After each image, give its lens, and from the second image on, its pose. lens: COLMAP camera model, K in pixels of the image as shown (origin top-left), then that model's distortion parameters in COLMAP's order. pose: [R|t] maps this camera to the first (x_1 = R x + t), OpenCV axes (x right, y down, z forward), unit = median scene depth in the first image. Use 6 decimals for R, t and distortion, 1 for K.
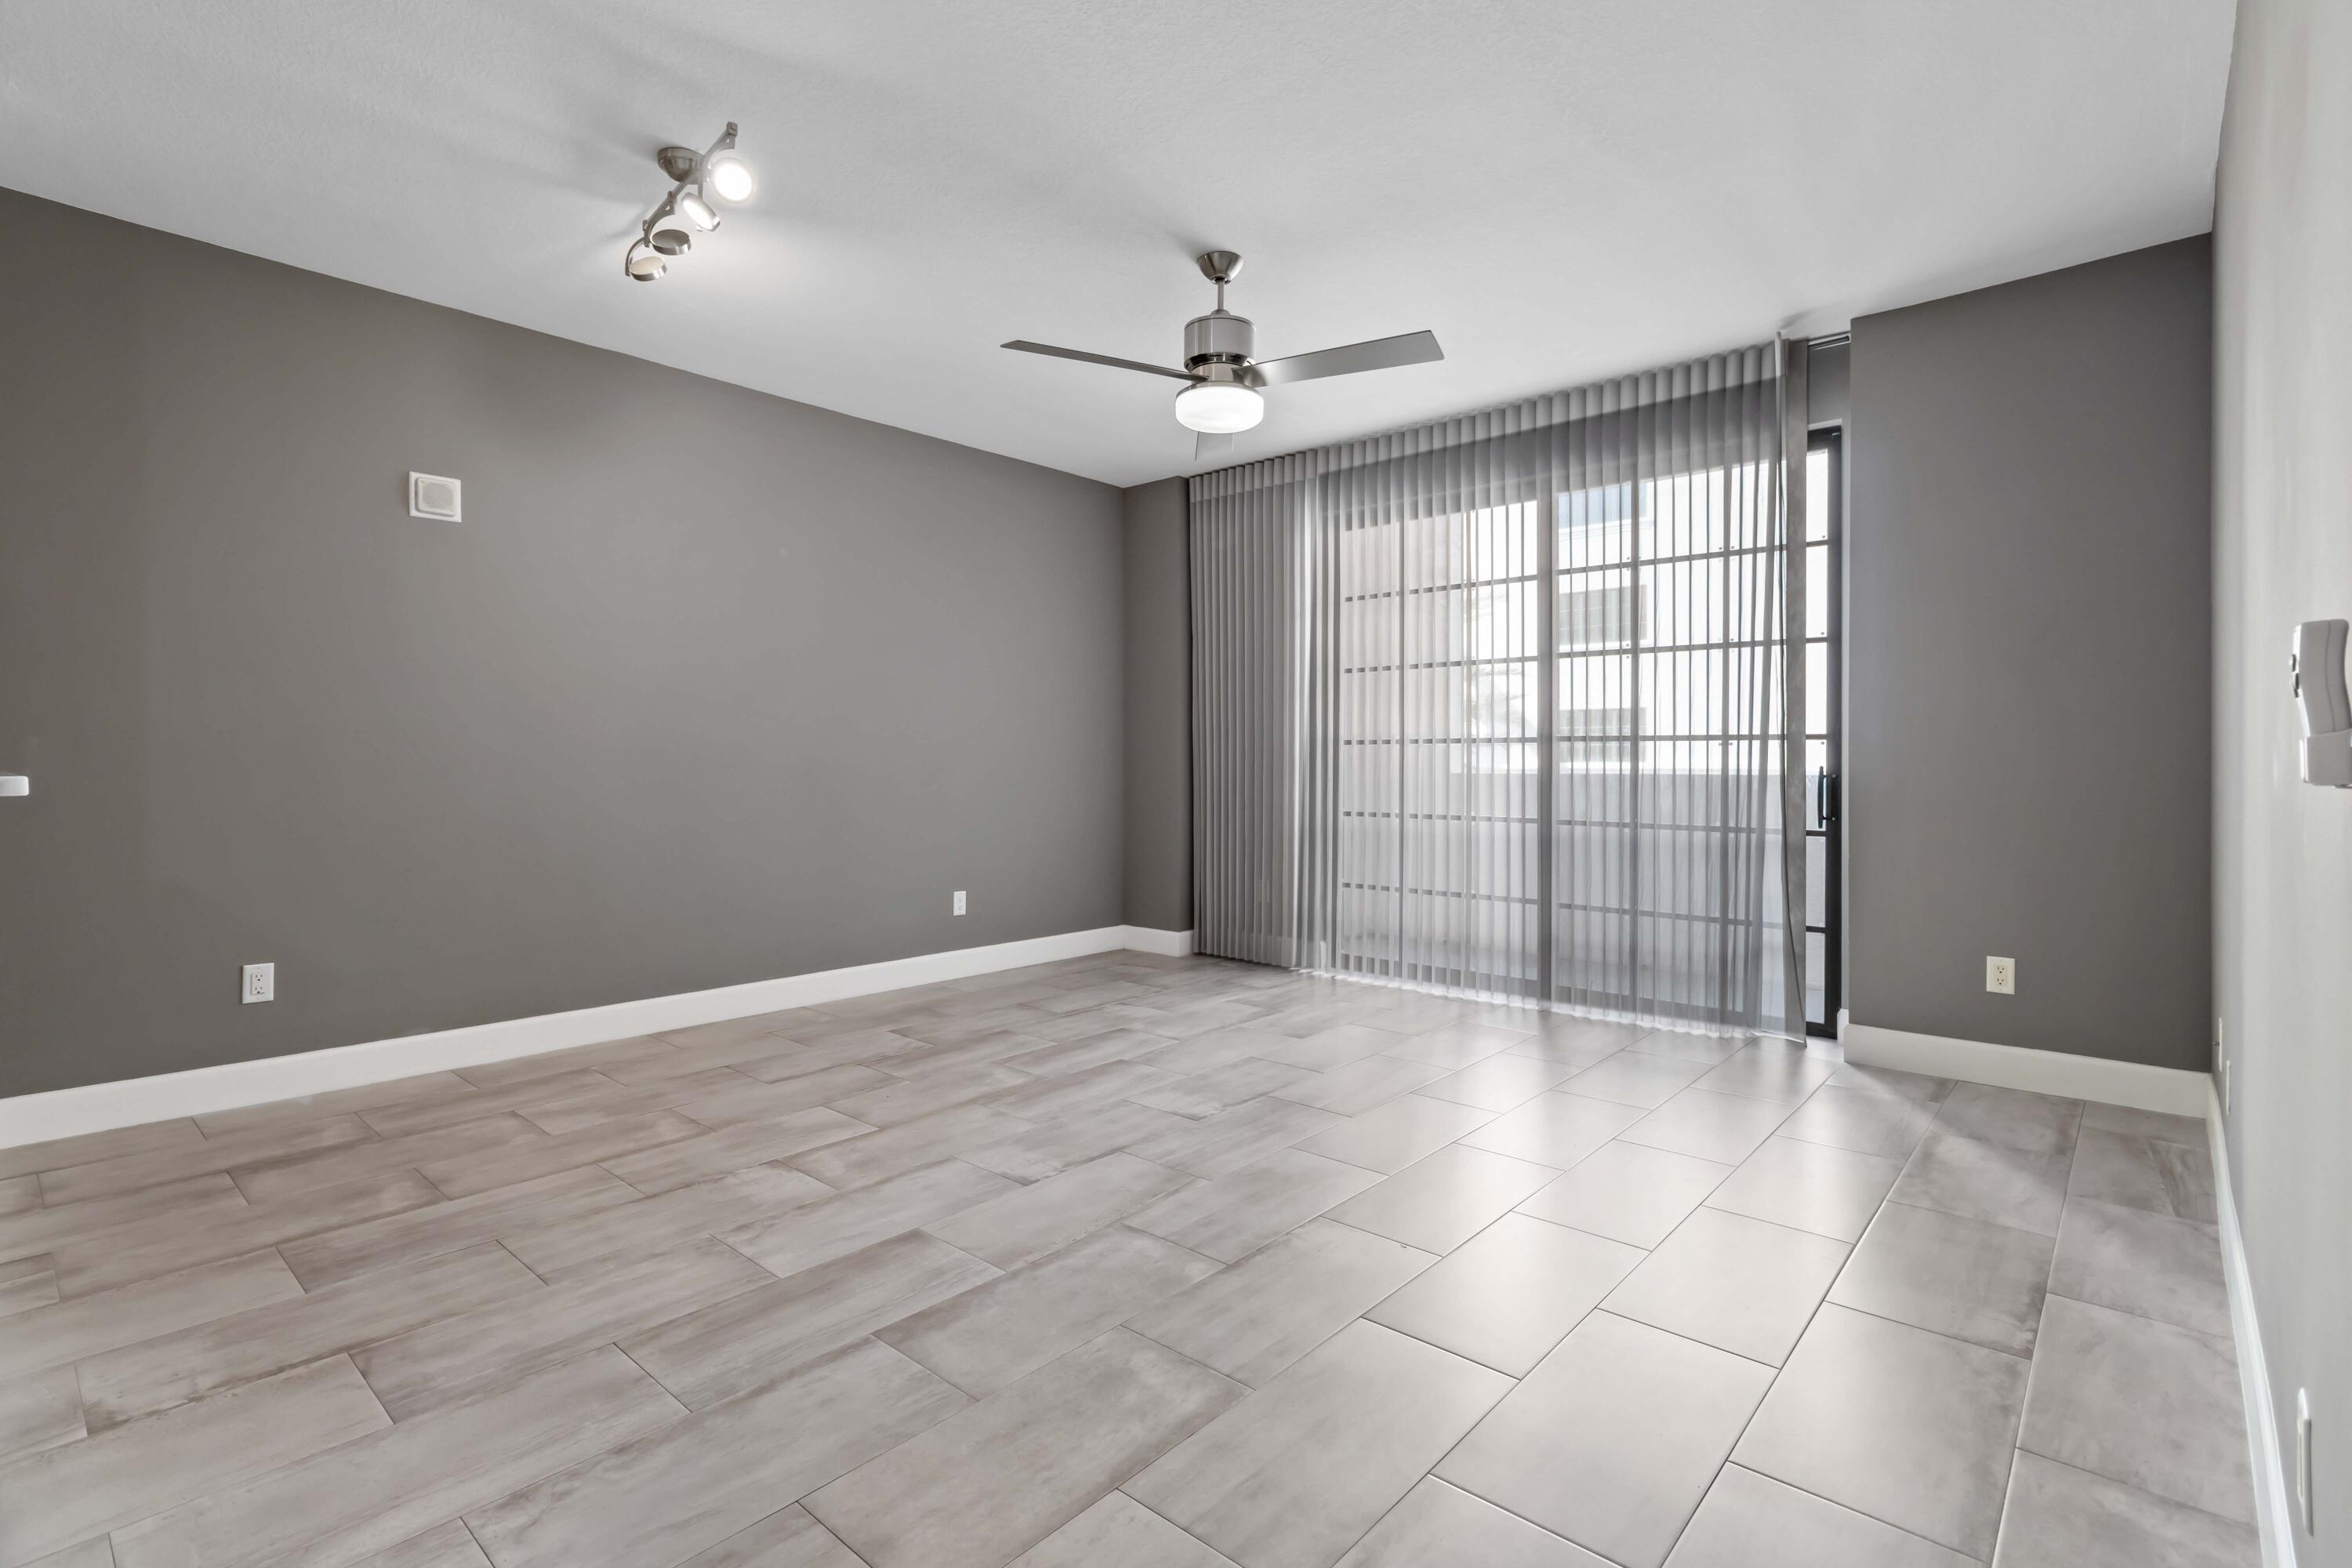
lens RADIAL K [[1105.6, 0, 1179.6], [0, 1105.6, 767.5], [0, 0, 1]] dist [-0.004109, 0.002811]
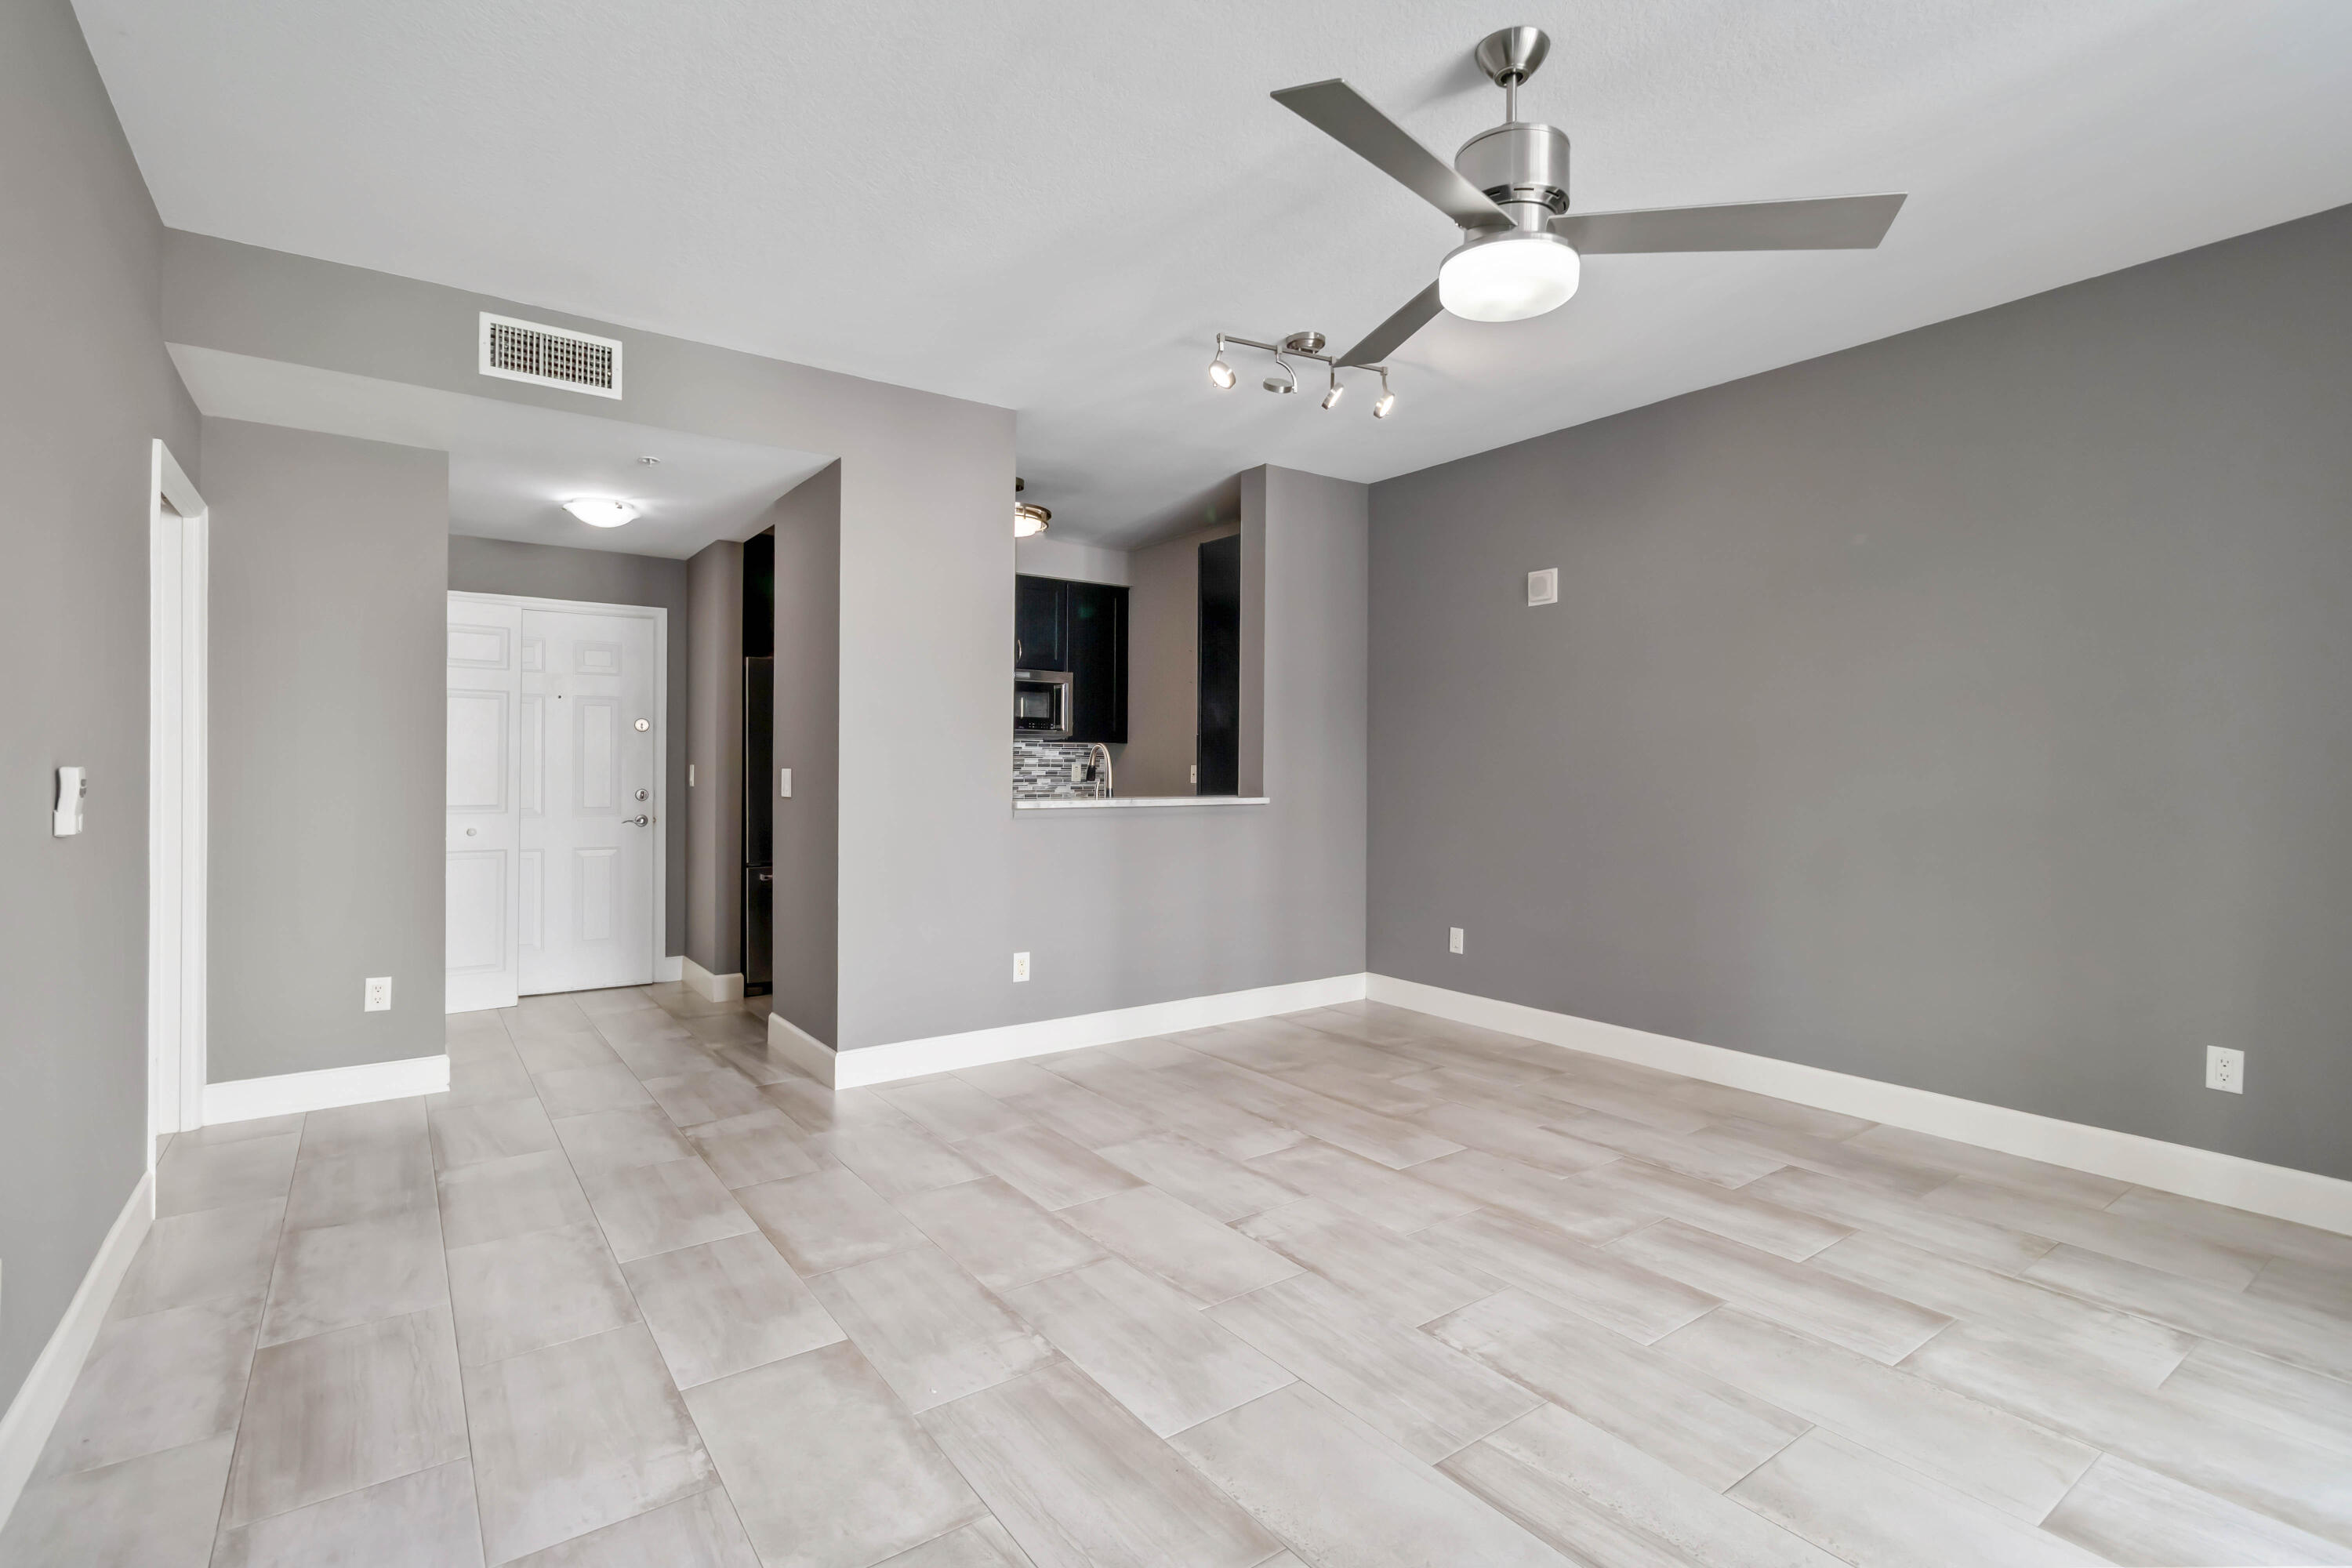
lens RADIAL K [[1105.6, 0, 1196.4], [0, 1105.6, 779.4], [0, 0, 1]] dist [-0.004109, 0.002811]
pose [[-0.212039, 0.009838, -0.977212, 0.818693], [-0.010010, 0.999875, 0.012238, -0.044677], [0.977210, 0.012377, -0.211914, 1.118281]]
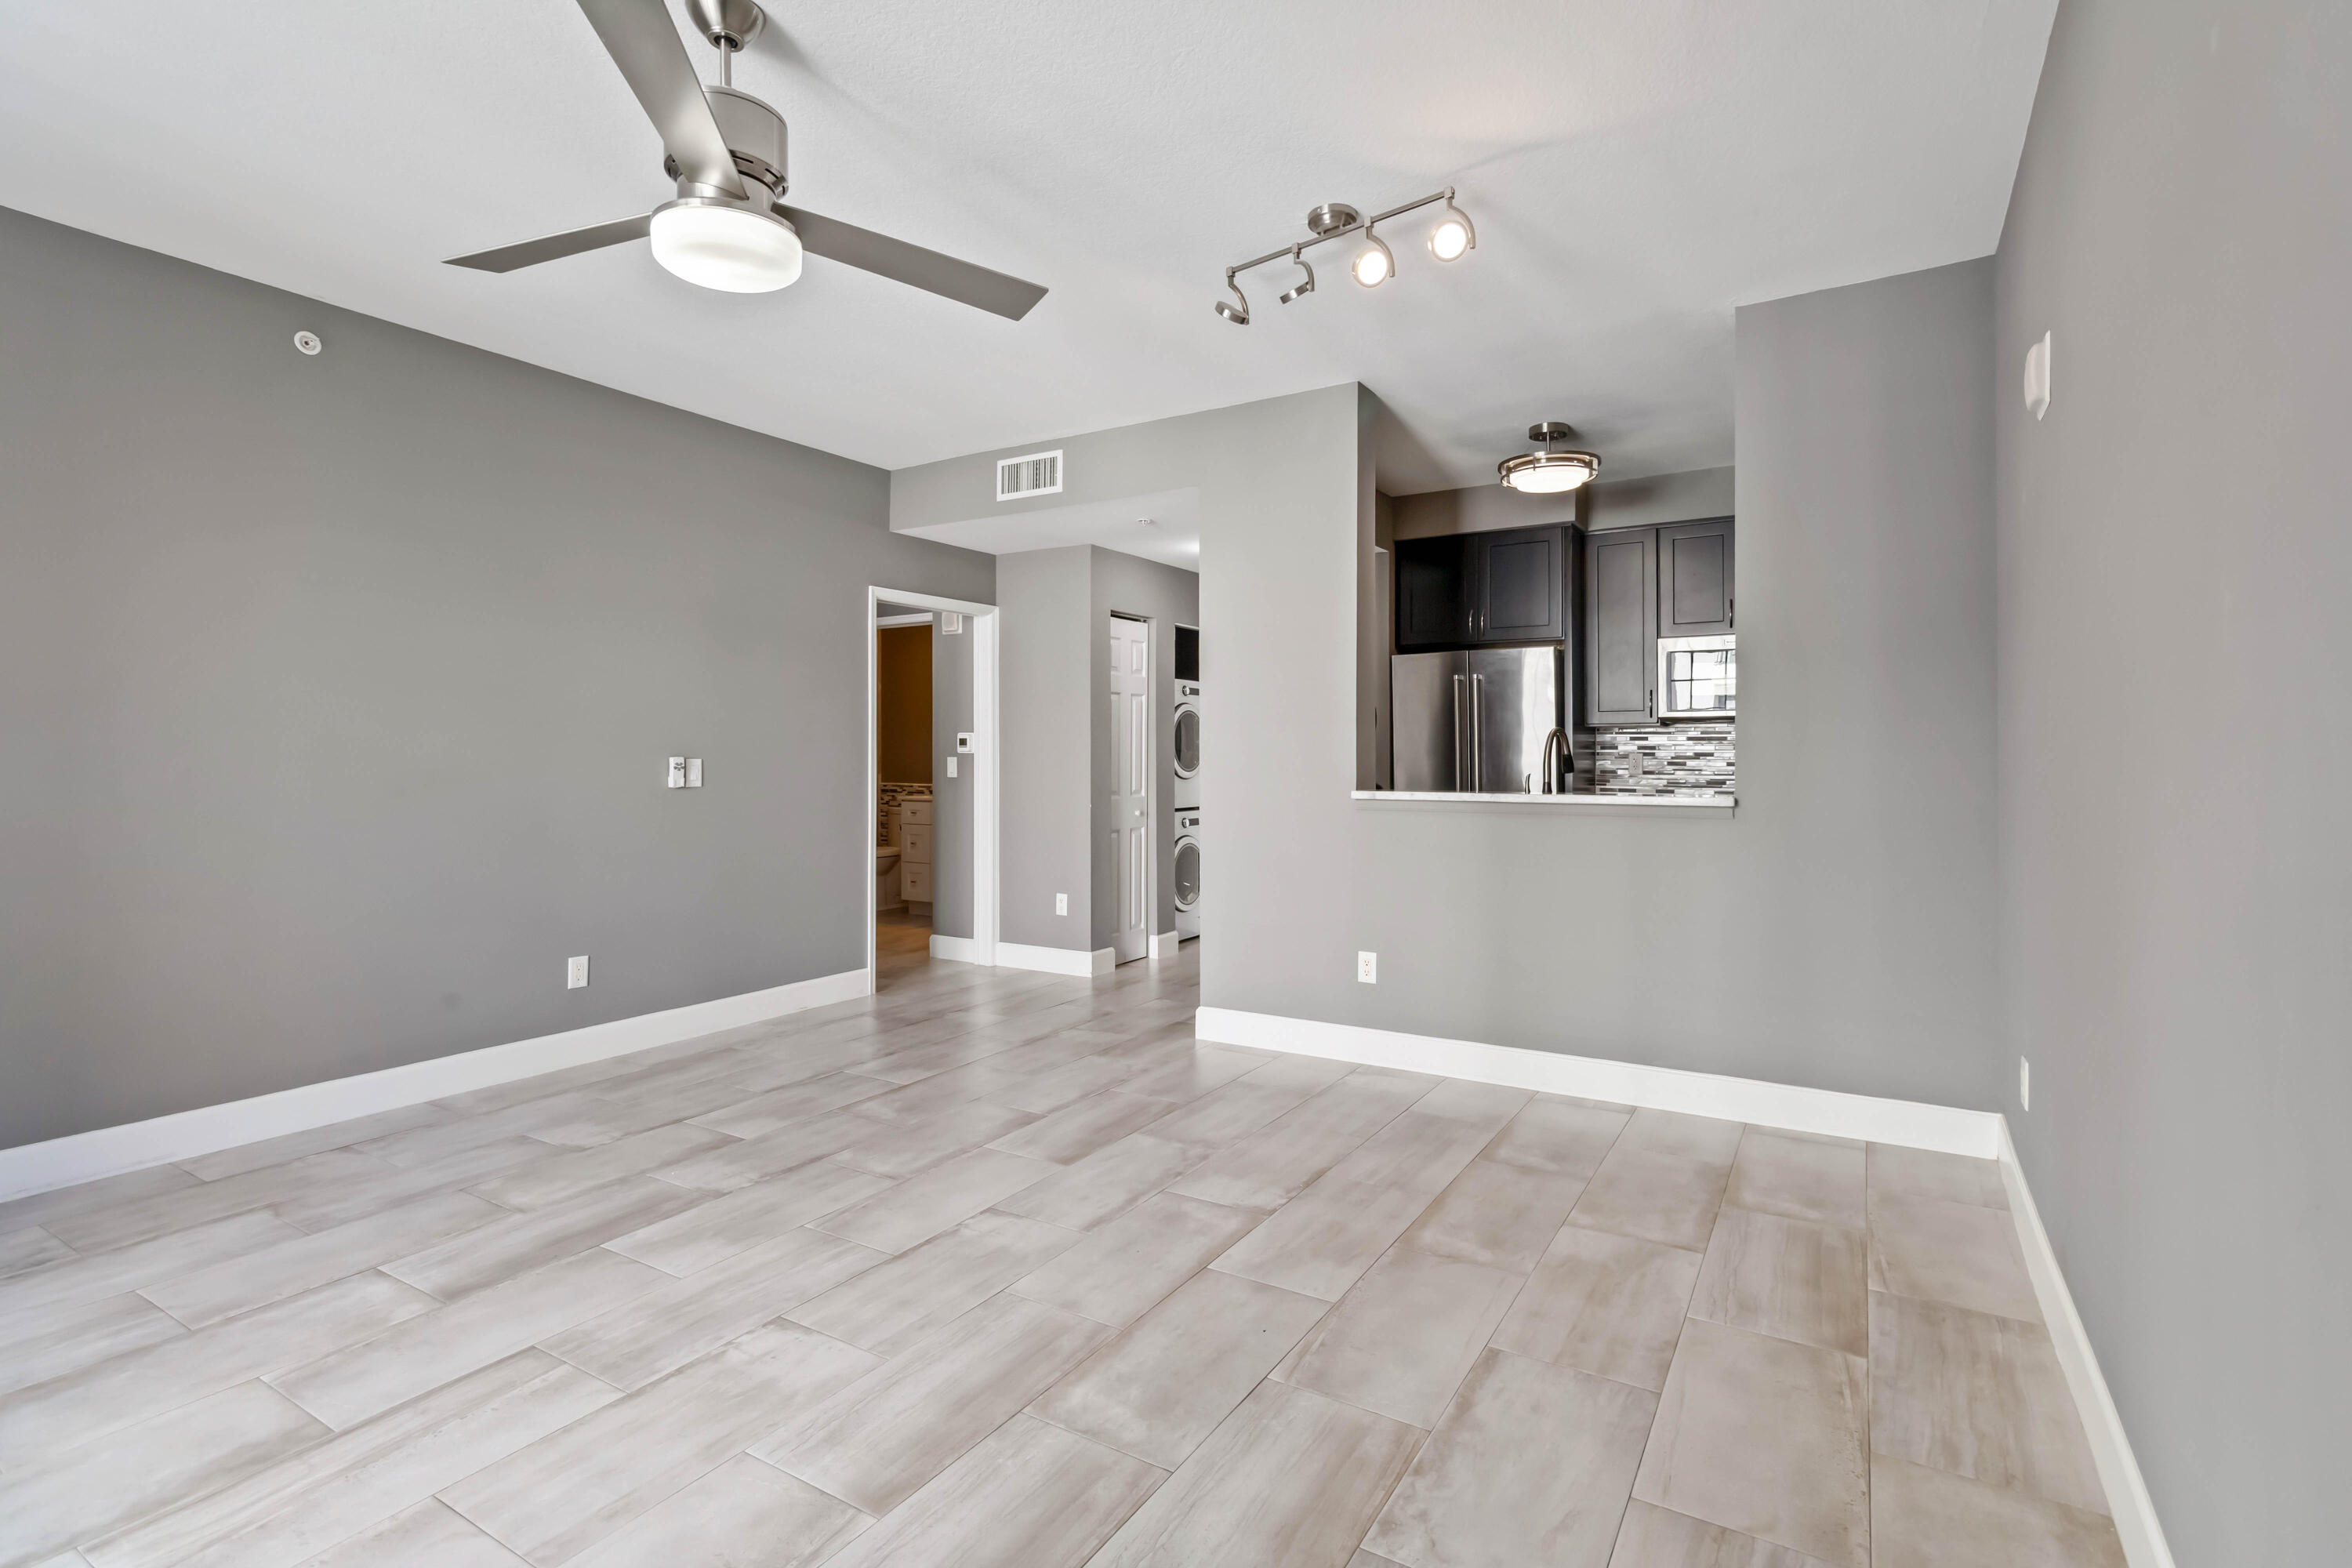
lens RADIAL K [[1105.6, 0, 1173.0], [0, 1105.6, 742.3], [0, 0, 1]] dist [-0.004109, 0.002811]
pose [[-0.985651, -0.003041, -0.168767, -0.122817], [-0.001855, 0.999972, -0.007184, -0.045257], [0.168784, -0.006768, -0.985630, 1.927661]]
